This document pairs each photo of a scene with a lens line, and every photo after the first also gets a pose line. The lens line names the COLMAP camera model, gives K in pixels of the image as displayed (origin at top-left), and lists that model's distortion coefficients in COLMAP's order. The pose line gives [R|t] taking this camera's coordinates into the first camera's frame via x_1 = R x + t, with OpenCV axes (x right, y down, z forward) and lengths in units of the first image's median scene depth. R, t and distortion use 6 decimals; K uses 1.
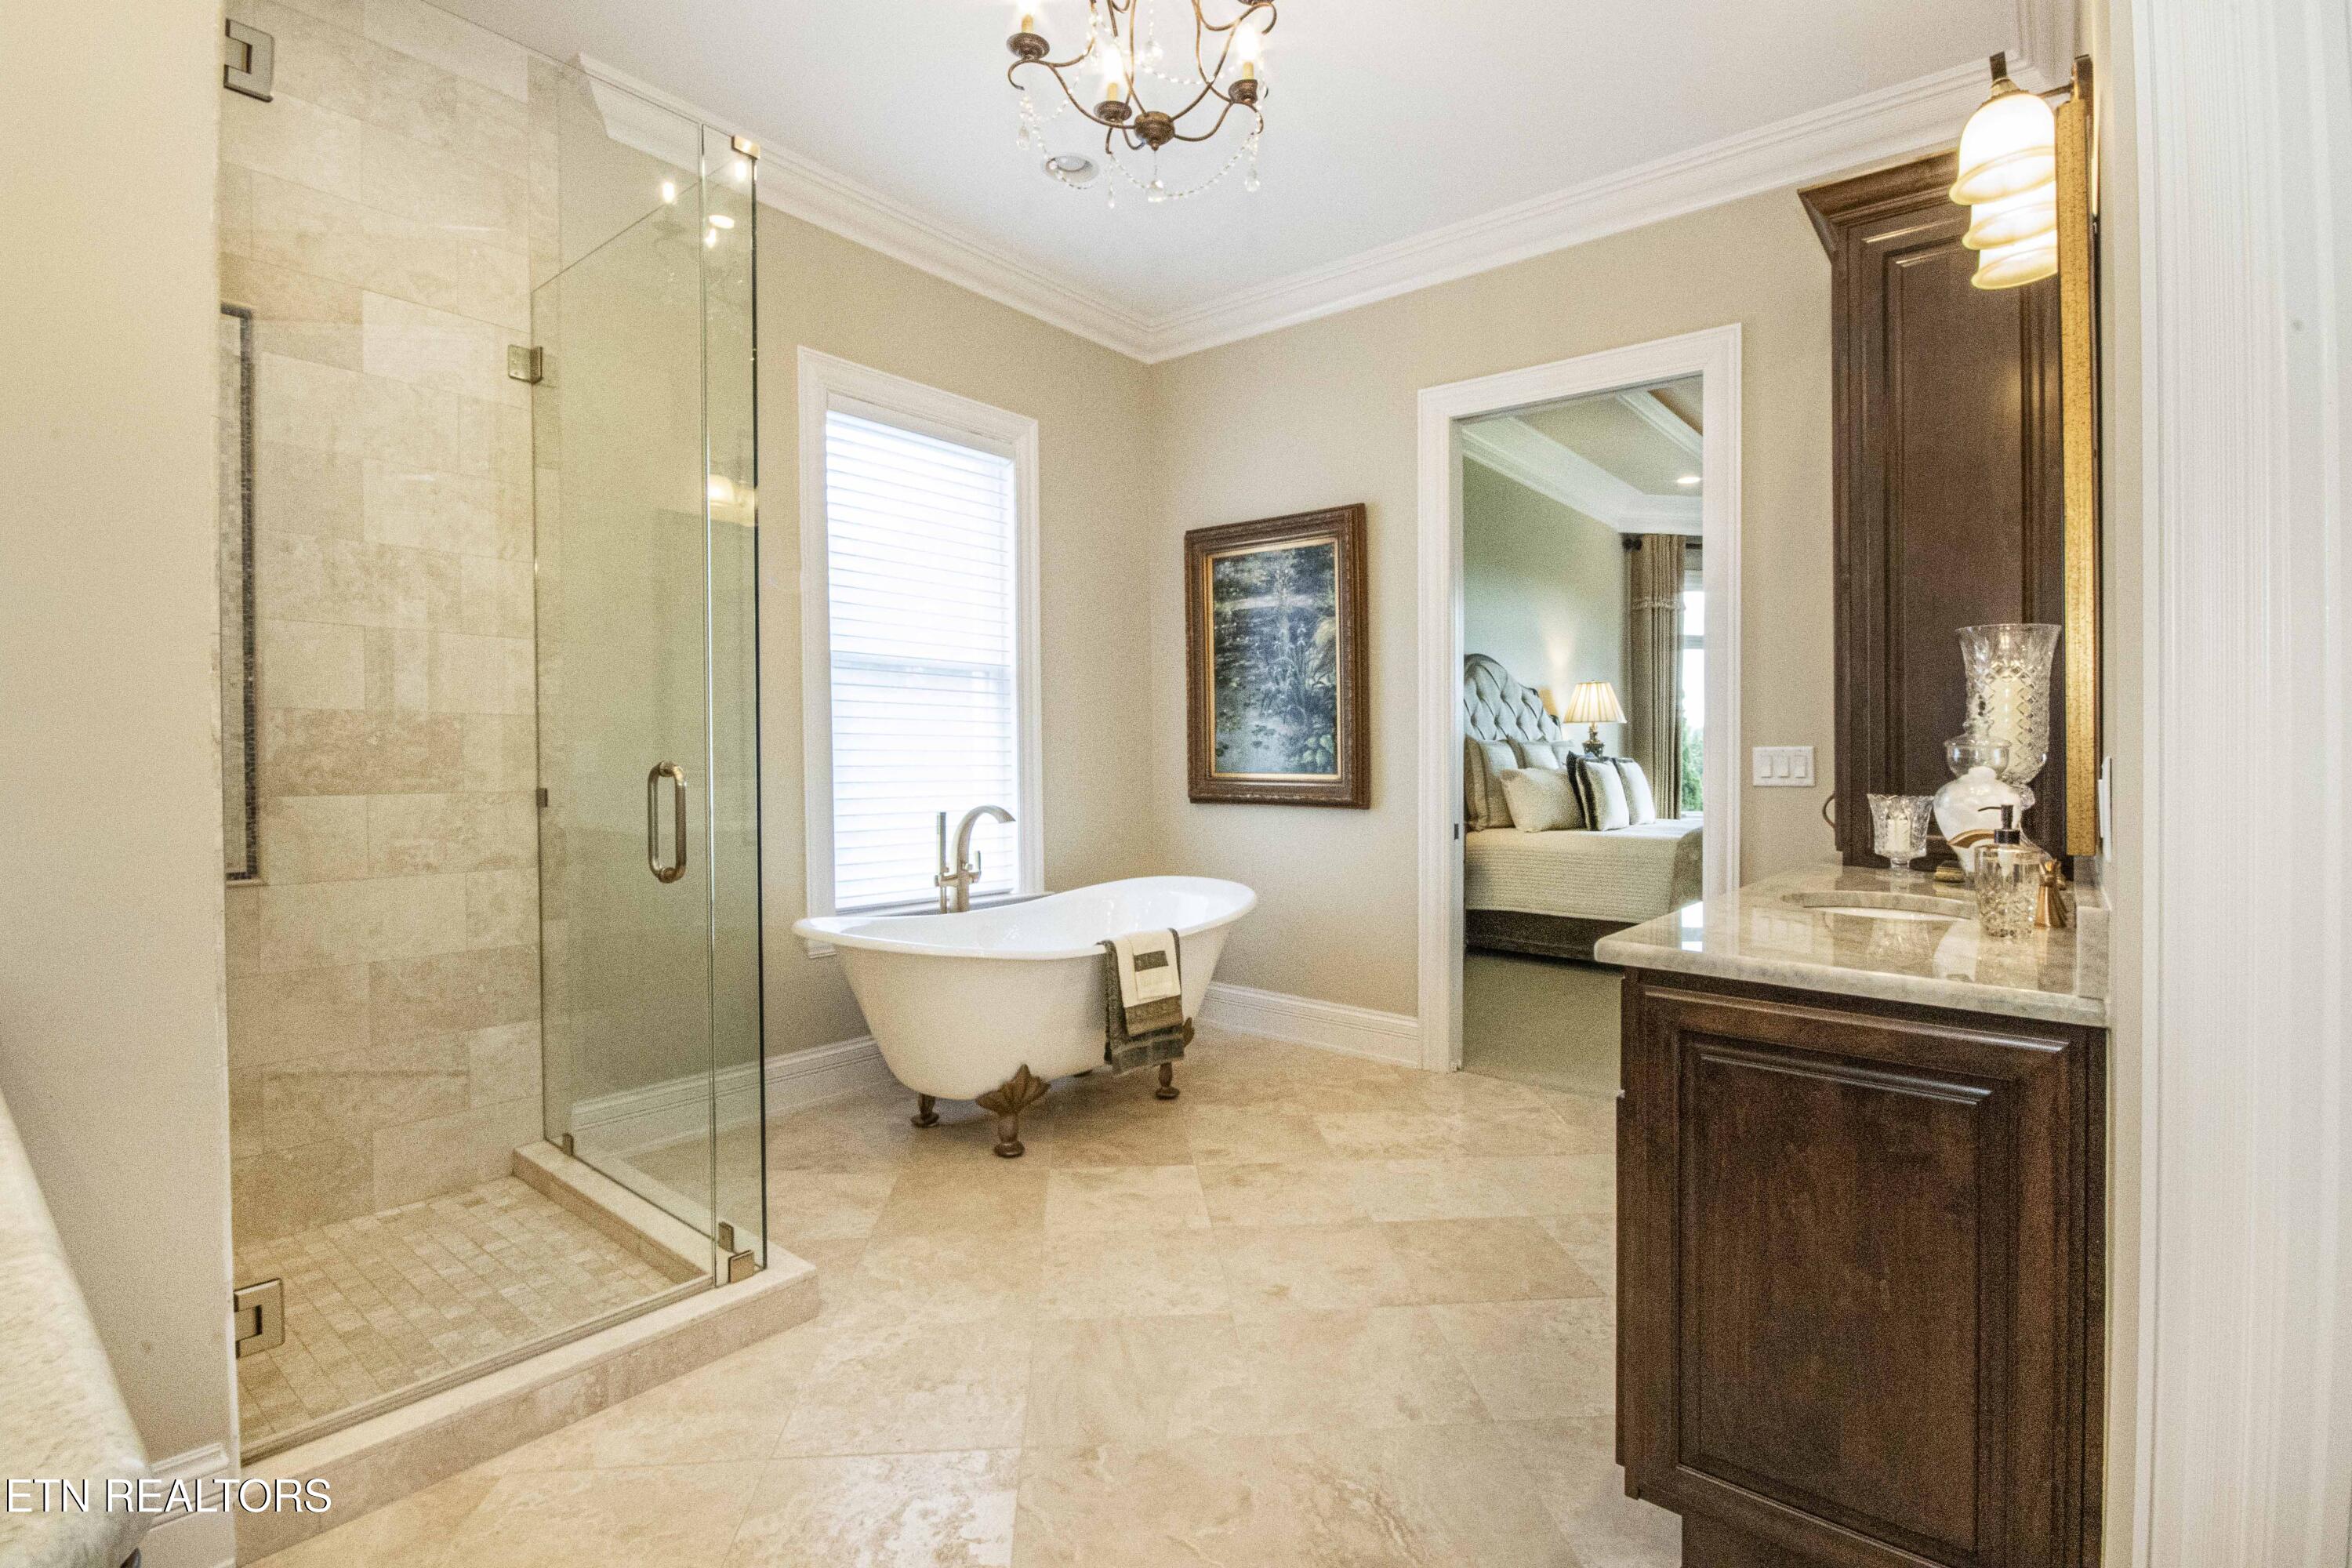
lens RADIAL K [[1149.0, 0, 1168.5], [0, 1149.0, 714.8], [0, 0, 1]] dist [-0.003583, -0.000208]
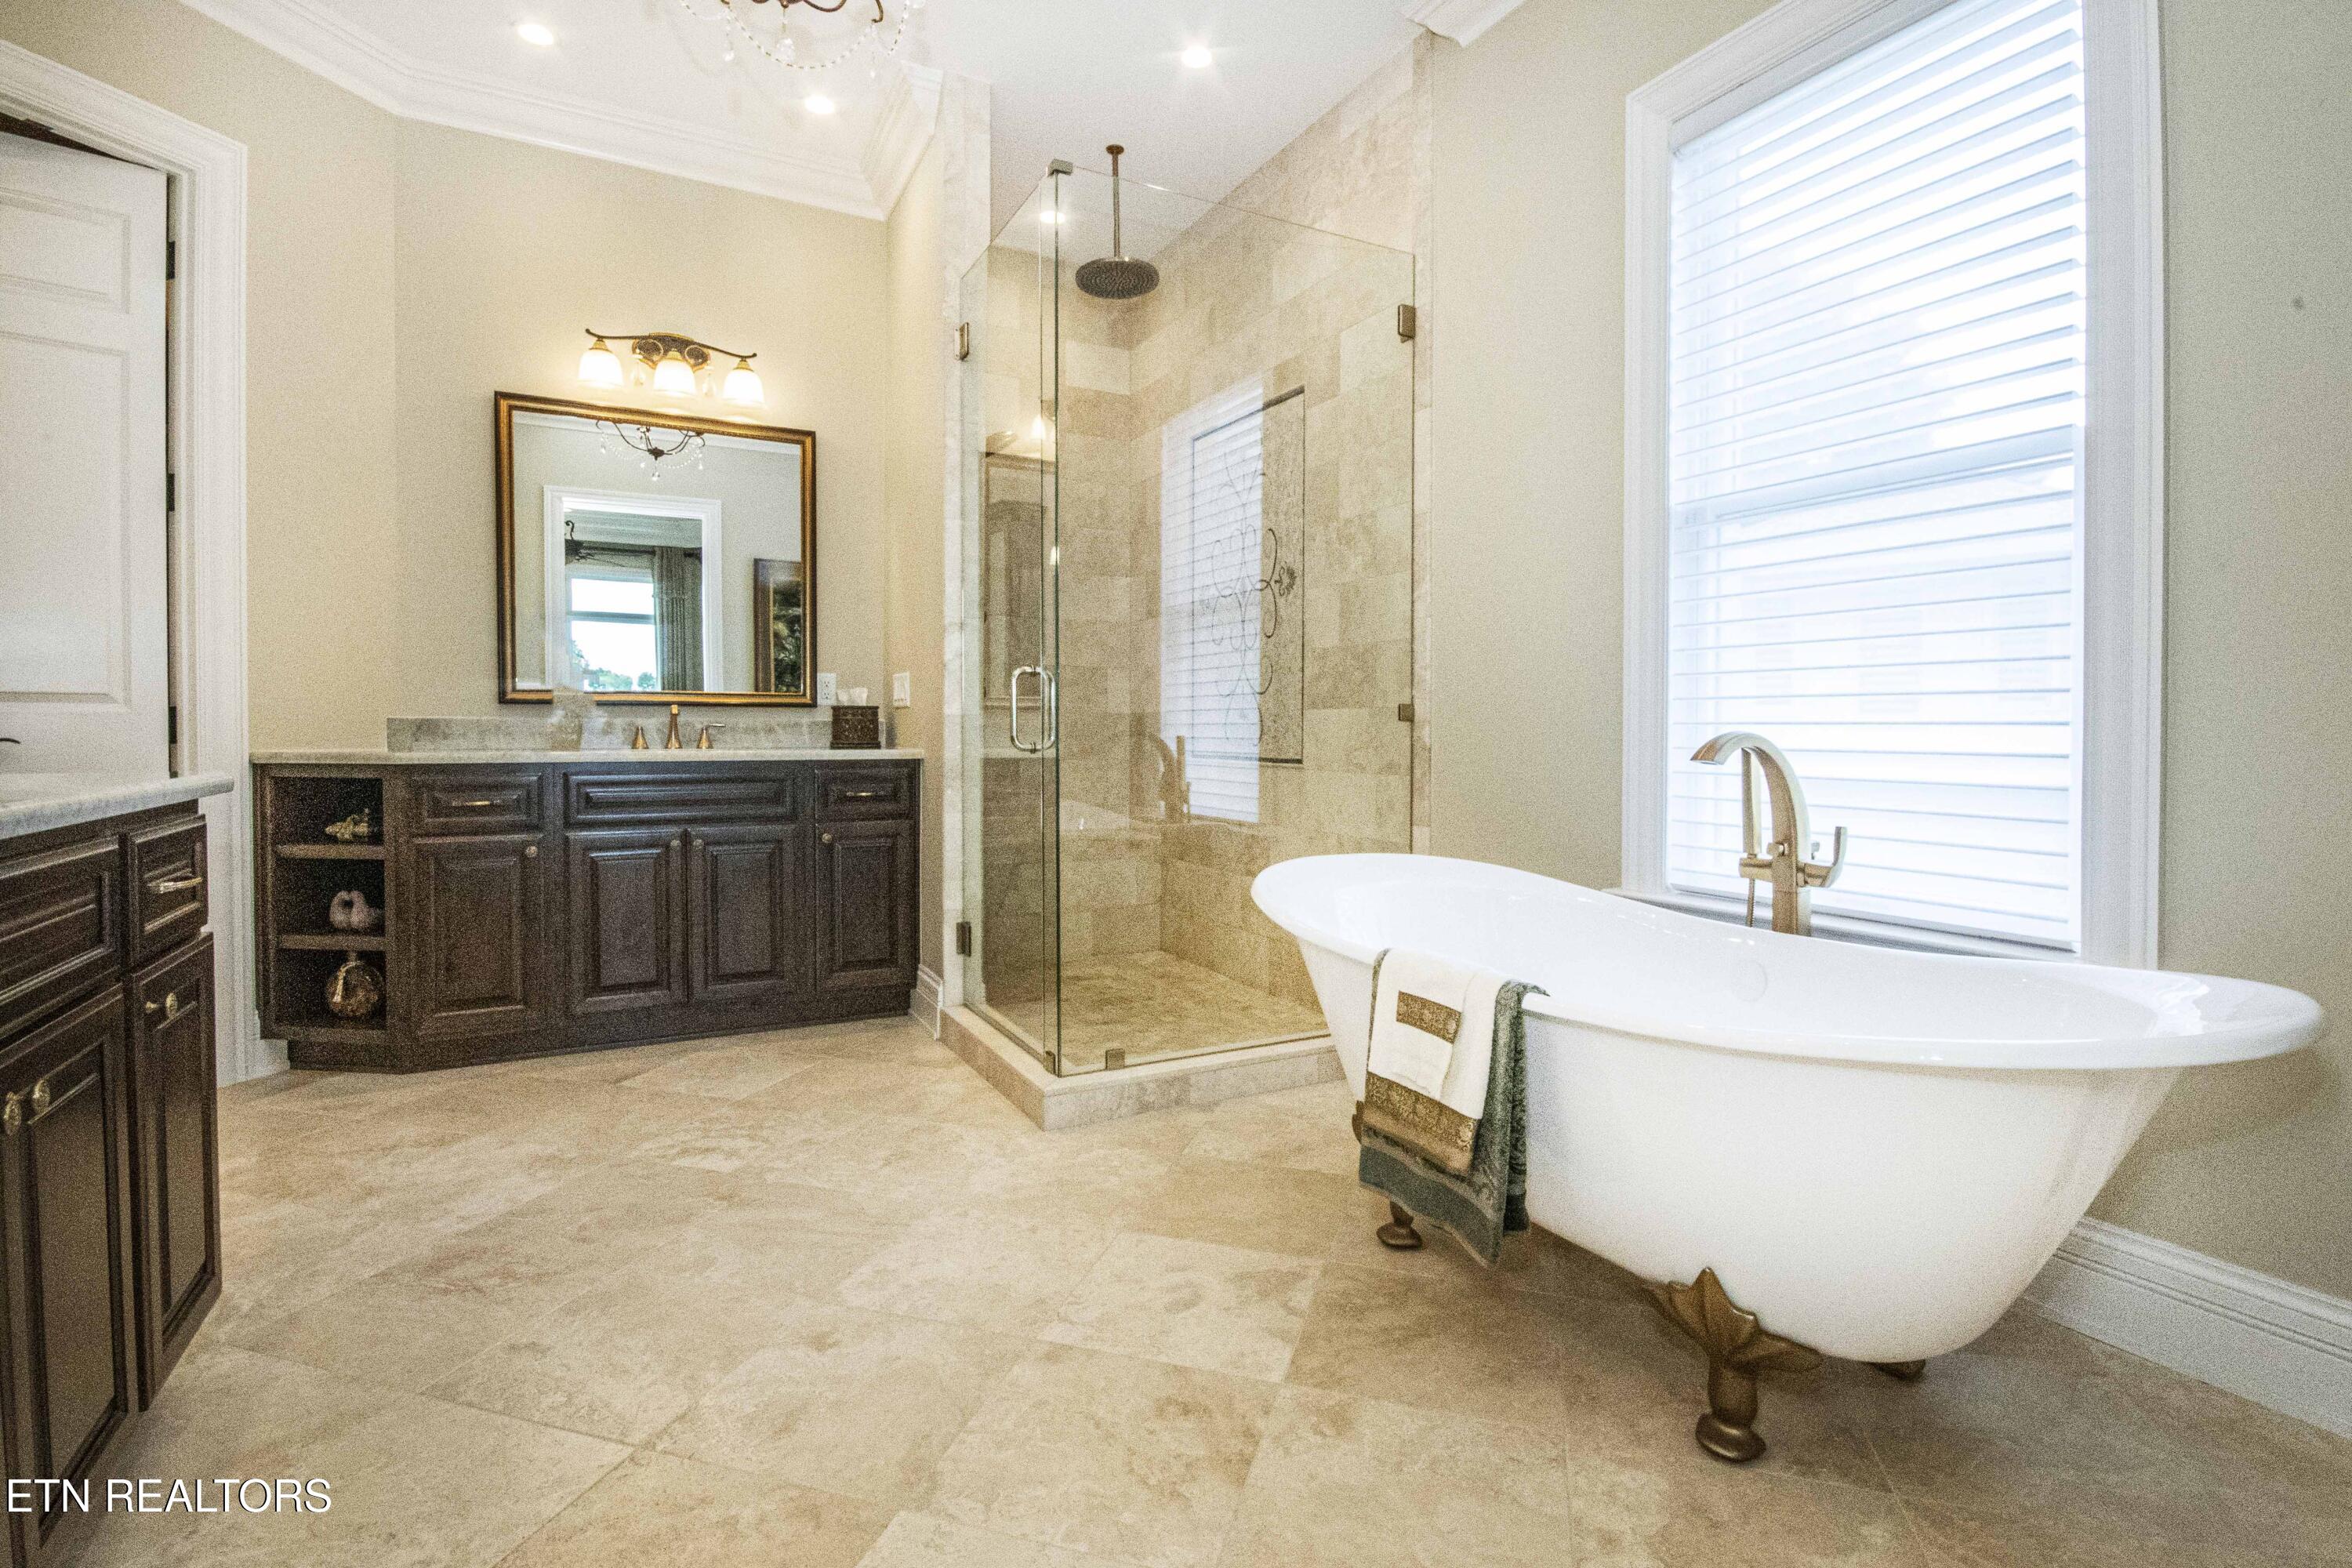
lens RADIAL K [[1142.5, 0, 1179.5], [0, 1142.5, 757.4], [0, 0, 1]] dist [-0.014226, -0.000248]
pose [[-0.389936, 0.010303, -0.920785, 0.522481], [0.014062, 0.999887, 0.005233, 0.100826], [0.920735, -0.010908, -0.390037, 1.166500]]
